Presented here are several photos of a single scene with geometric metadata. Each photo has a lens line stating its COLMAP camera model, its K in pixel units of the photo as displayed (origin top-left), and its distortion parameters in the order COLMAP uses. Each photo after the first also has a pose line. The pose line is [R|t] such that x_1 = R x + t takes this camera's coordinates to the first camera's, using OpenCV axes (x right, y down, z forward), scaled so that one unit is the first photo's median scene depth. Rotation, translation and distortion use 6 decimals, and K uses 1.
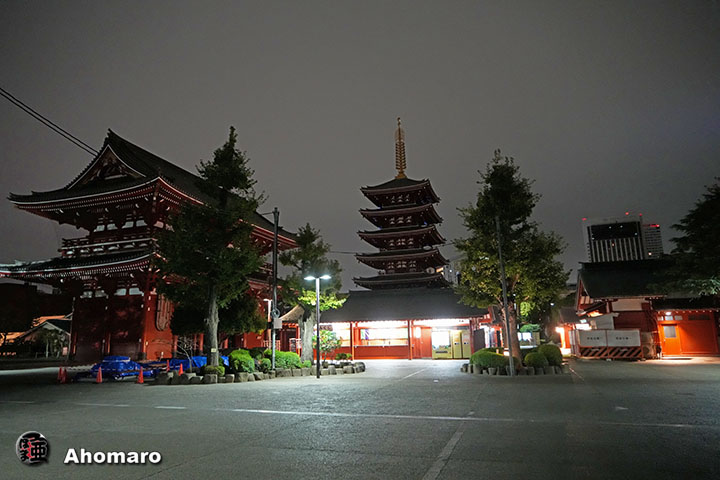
lens RADIAL K [[485.9, 0, 360.0], [0, 485.9, 240.0], [0, 0, 1]] dist [-0.007004, -0.000517]
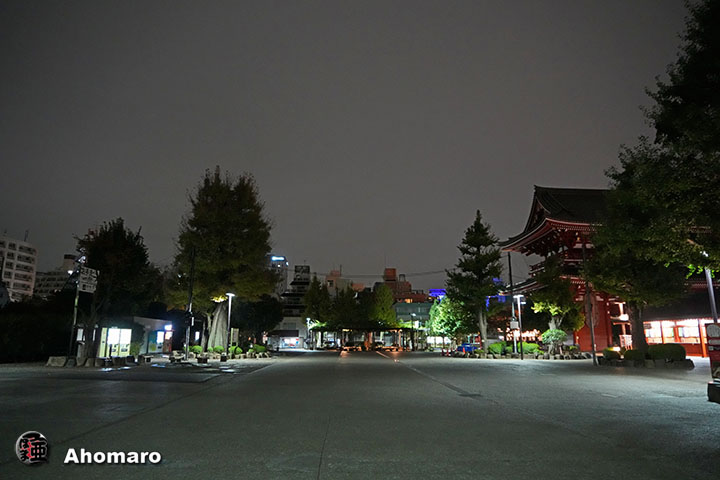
lens RADIAL K [[485.9, 0, 360.0], [0, 485.9, 240.0], [0, 0, 1]] dist [-0.007004, -0.000517]
pose [[0.372650, -0.168489, -0.912548, 0.568955], [0.177269, 0.978194, -0.108219, -0.010688], [0.910883, -0.121439, 0.394393, -0.030658]]
